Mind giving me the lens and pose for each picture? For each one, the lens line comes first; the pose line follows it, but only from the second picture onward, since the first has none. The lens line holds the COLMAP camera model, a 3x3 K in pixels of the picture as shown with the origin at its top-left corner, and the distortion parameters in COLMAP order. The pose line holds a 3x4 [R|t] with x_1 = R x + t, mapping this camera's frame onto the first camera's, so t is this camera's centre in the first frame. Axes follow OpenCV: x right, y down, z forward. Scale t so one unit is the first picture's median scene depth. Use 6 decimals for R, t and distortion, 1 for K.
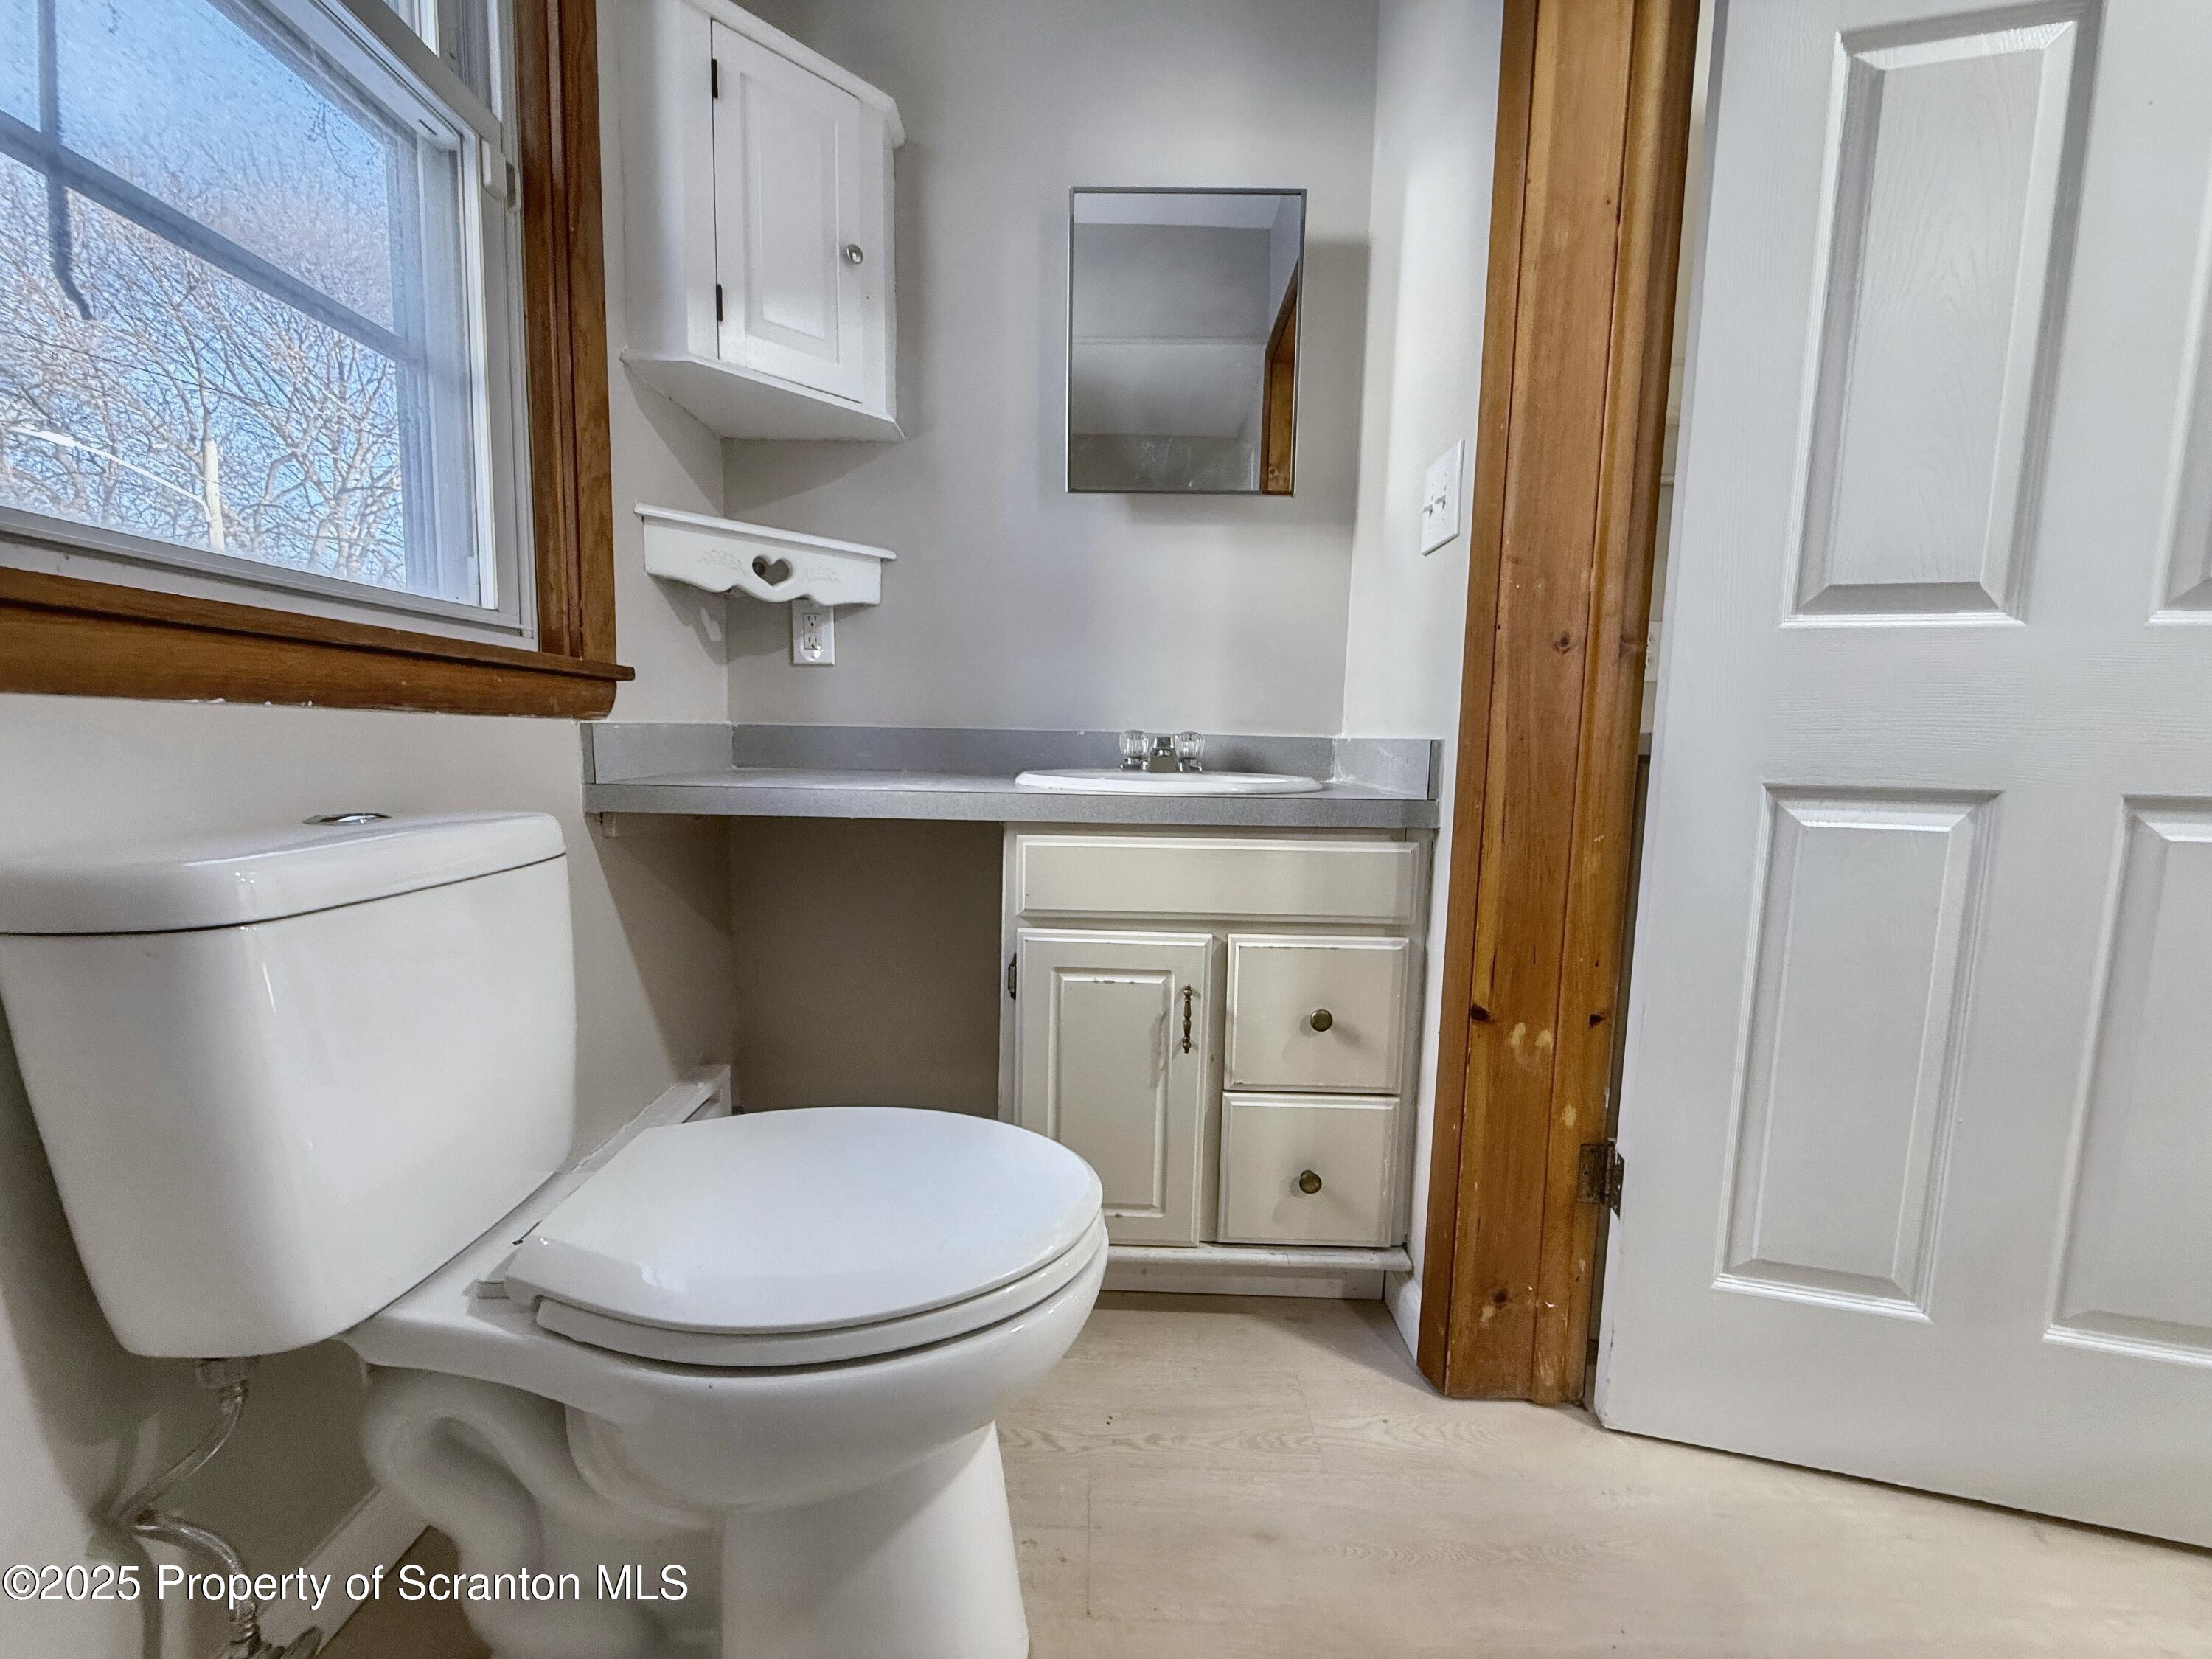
lens RADIAL K [[875.6, 0, 1094.4], [0, 875.6, 824.4], [0, 0, 1]] dist [-0.002943, -0.000708]
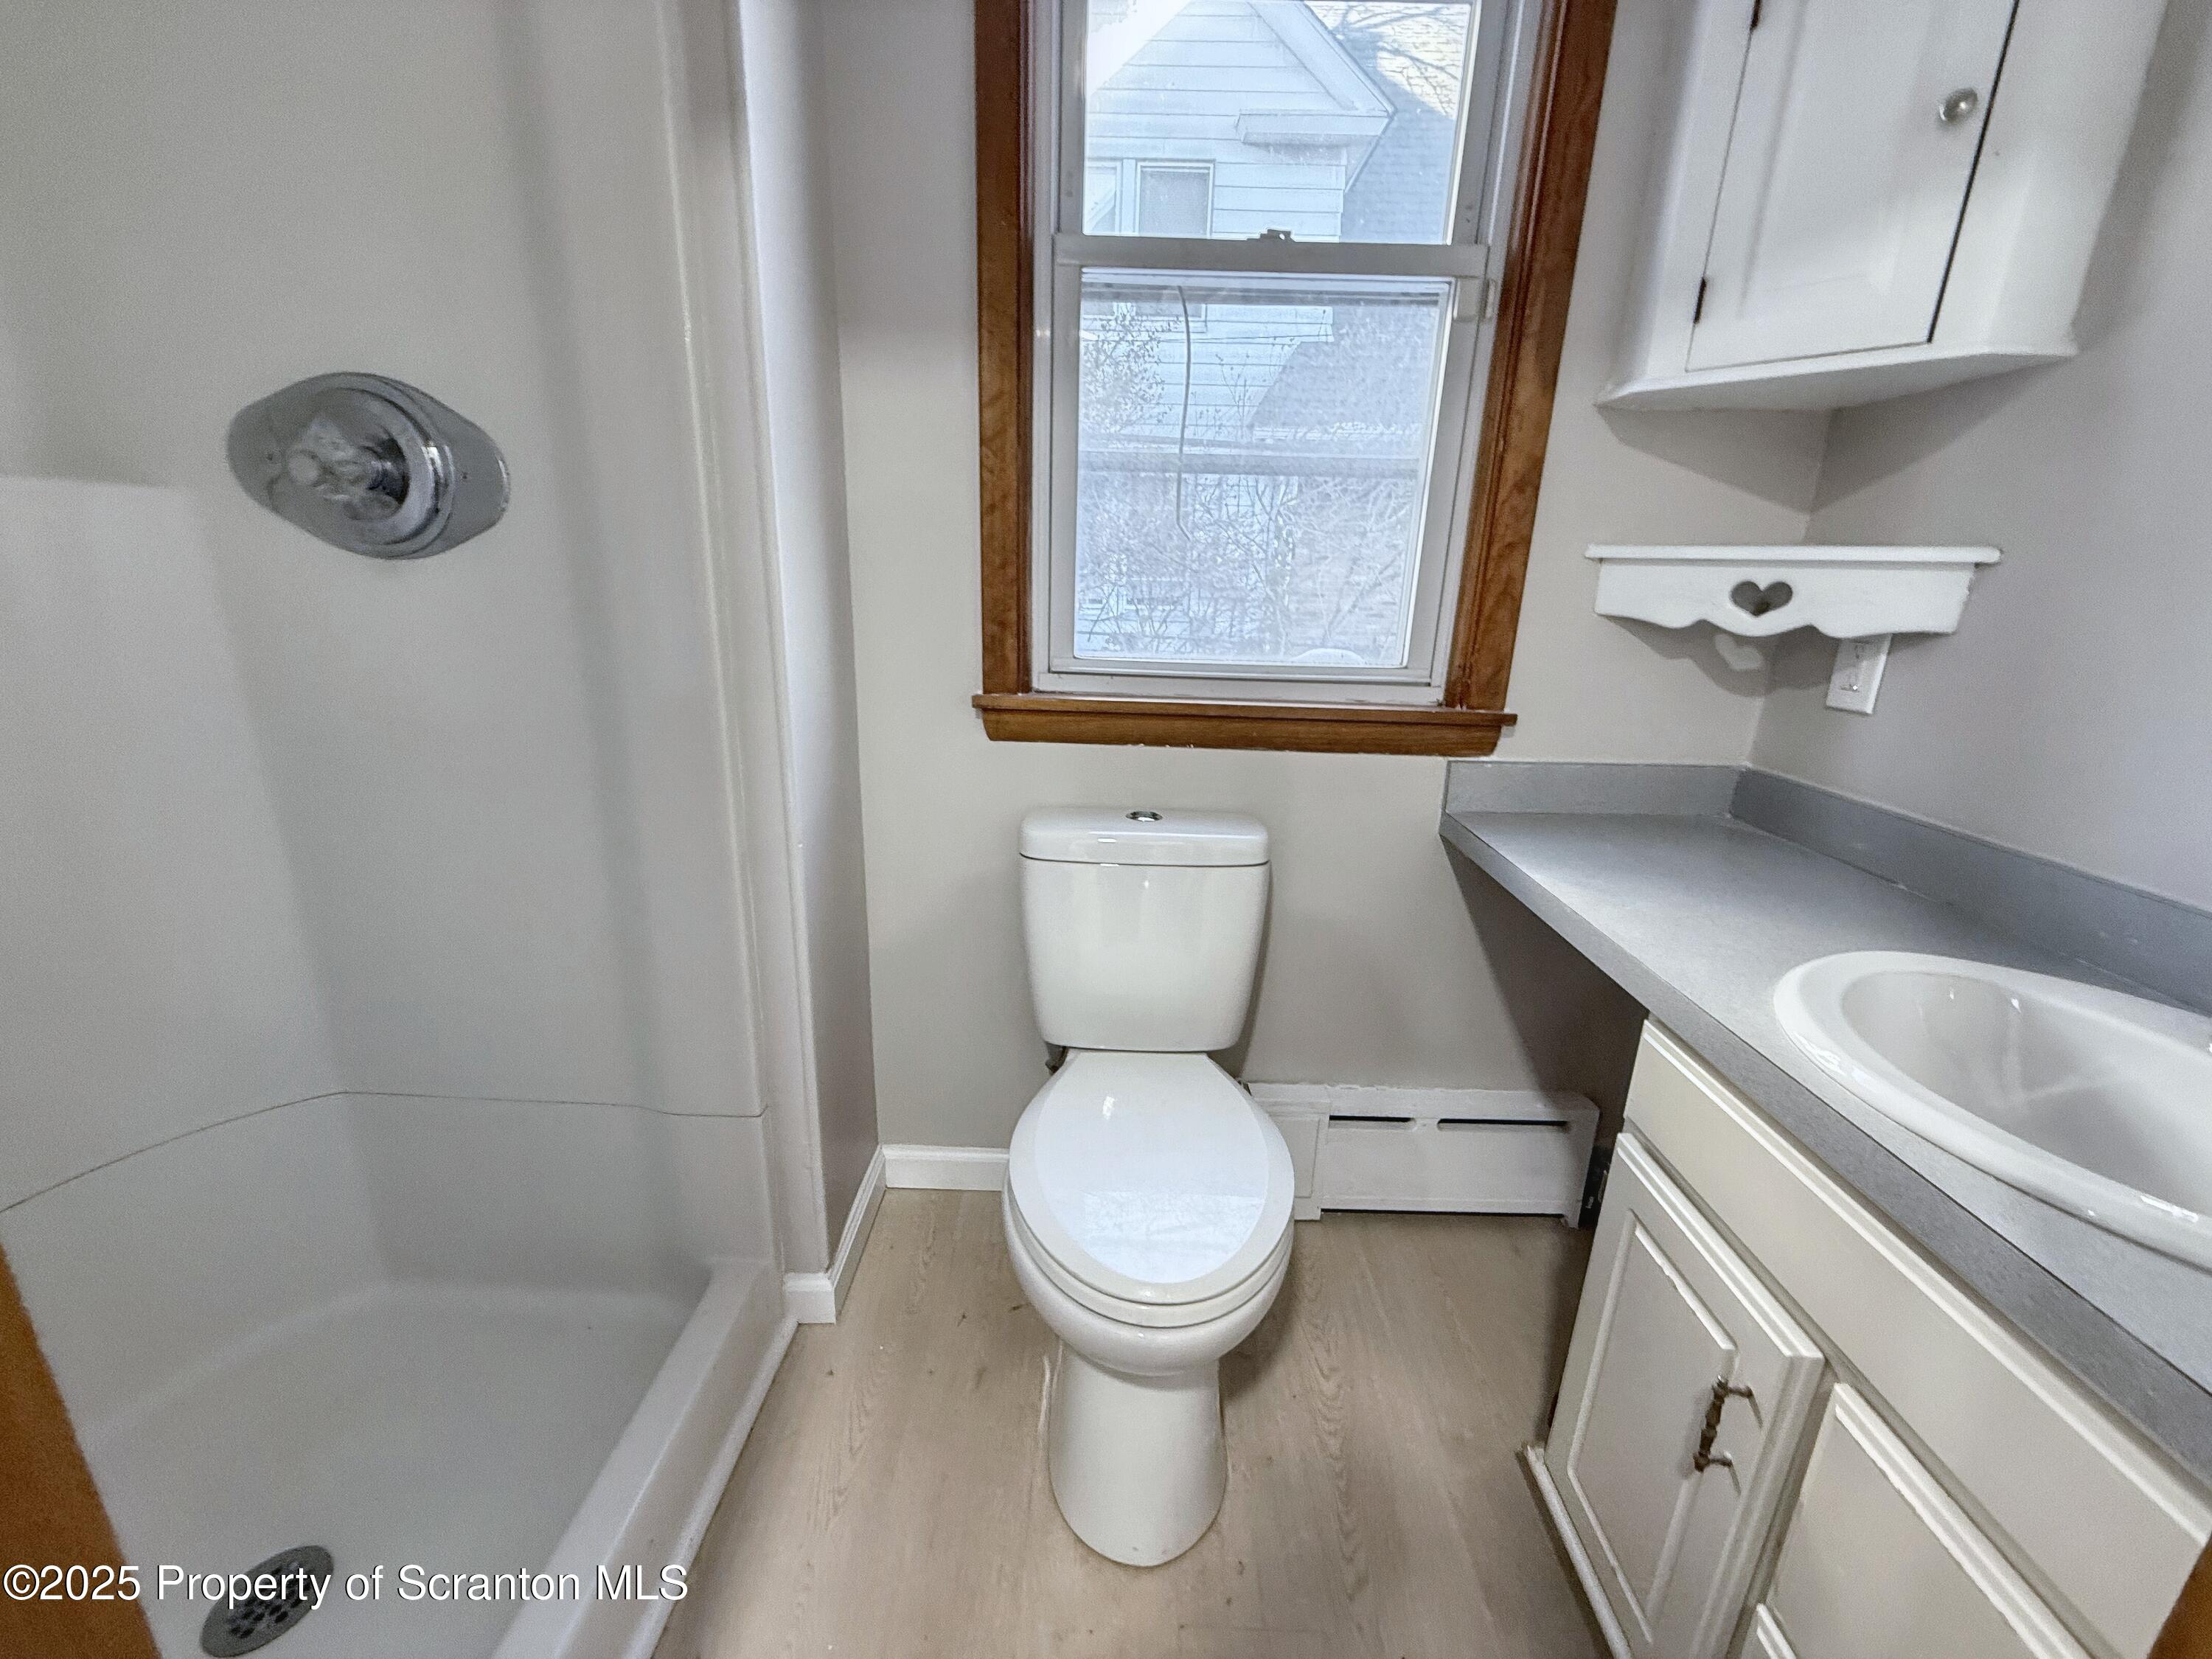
lens RADIAL K [[875.6, 0, 1102.0], [0, 875.6, 829.0], [0, 0, 1]] dist [-0.002943, -0.000708]
pose [[-0.012358, 0.260325, -0.965442, 0.514272], [-0.127880, 0.957176, 0.259732, -0.240435], [0.991713, 0.126671, 0.021462, 0.454180]]
